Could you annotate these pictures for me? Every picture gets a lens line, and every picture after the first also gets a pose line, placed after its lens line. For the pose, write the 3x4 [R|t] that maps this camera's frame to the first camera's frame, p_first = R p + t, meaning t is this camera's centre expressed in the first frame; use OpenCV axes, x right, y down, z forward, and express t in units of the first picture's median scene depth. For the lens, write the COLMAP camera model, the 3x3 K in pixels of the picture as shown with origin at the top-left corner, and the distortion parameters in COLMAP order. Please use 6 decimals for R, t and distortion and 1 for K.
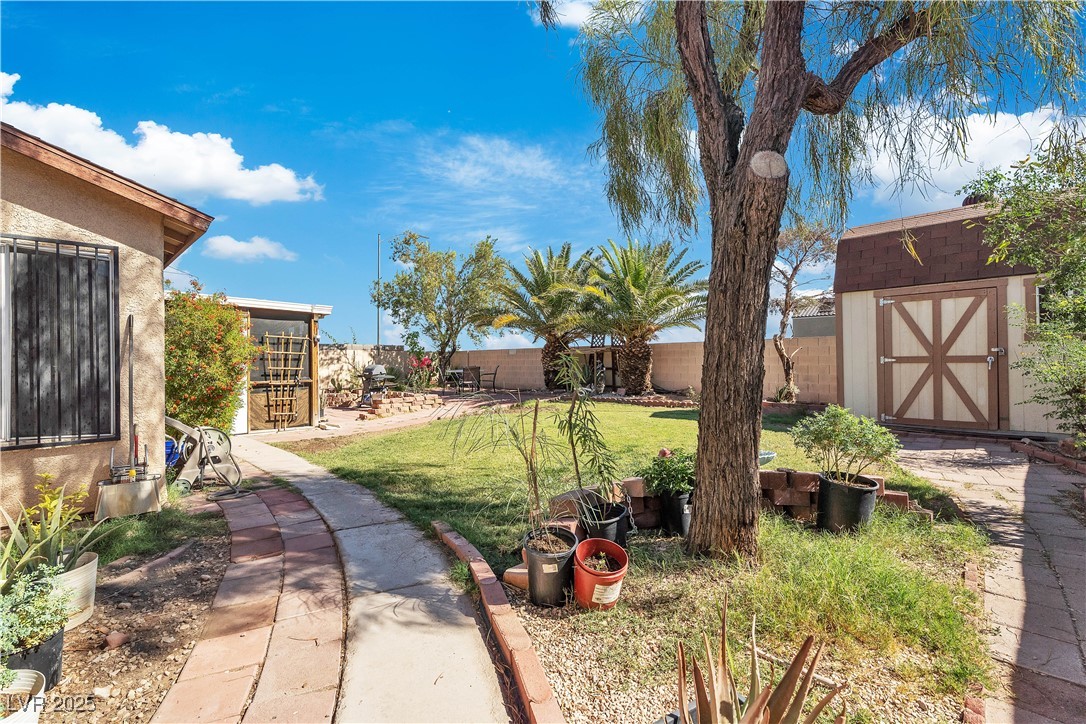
lens RADIAL K [[478.8, 0, 543.0], [0, 478.8, 362.0], [0, 0, 1]] dist [0.003307, 0.000255]
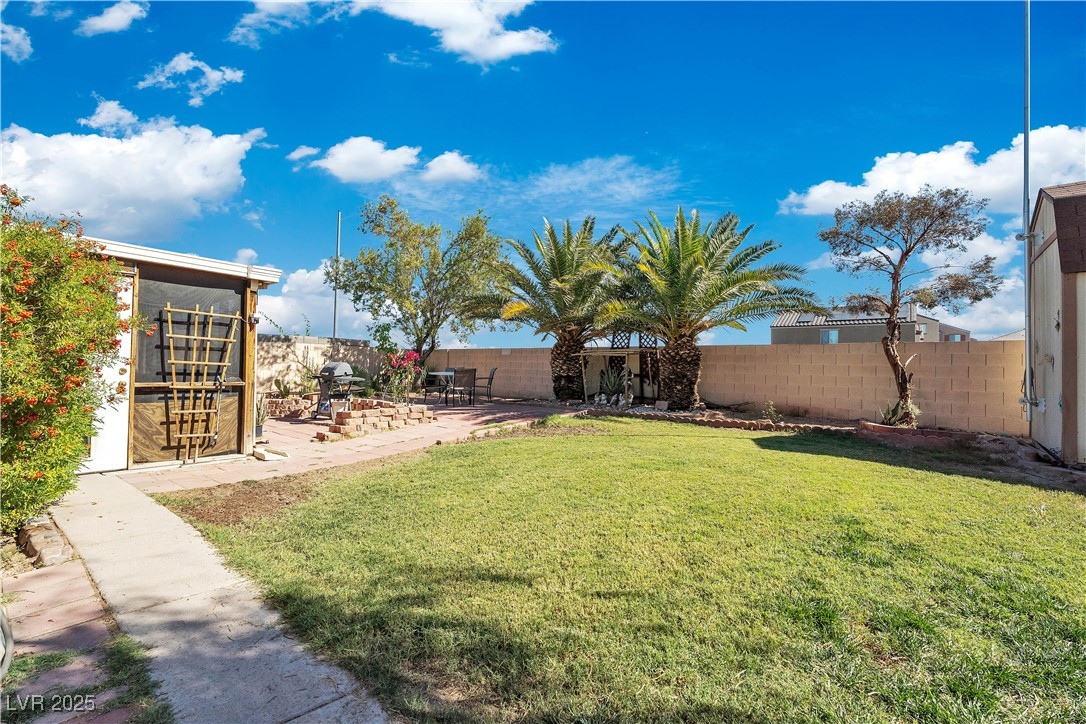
lens RADIAL K [[478.8, 0, 543.0], [0, 478.8, 362.0], [0, 0, 1]] dist [0.003307, 0.000255]
pose [[0.995279, 0.027785, 0.092988, -0.106813], [-0.026902, 0.999580, -0.010746, 0.004767], [-0.093248, 0.008194, 0.995609, 0.239207]]
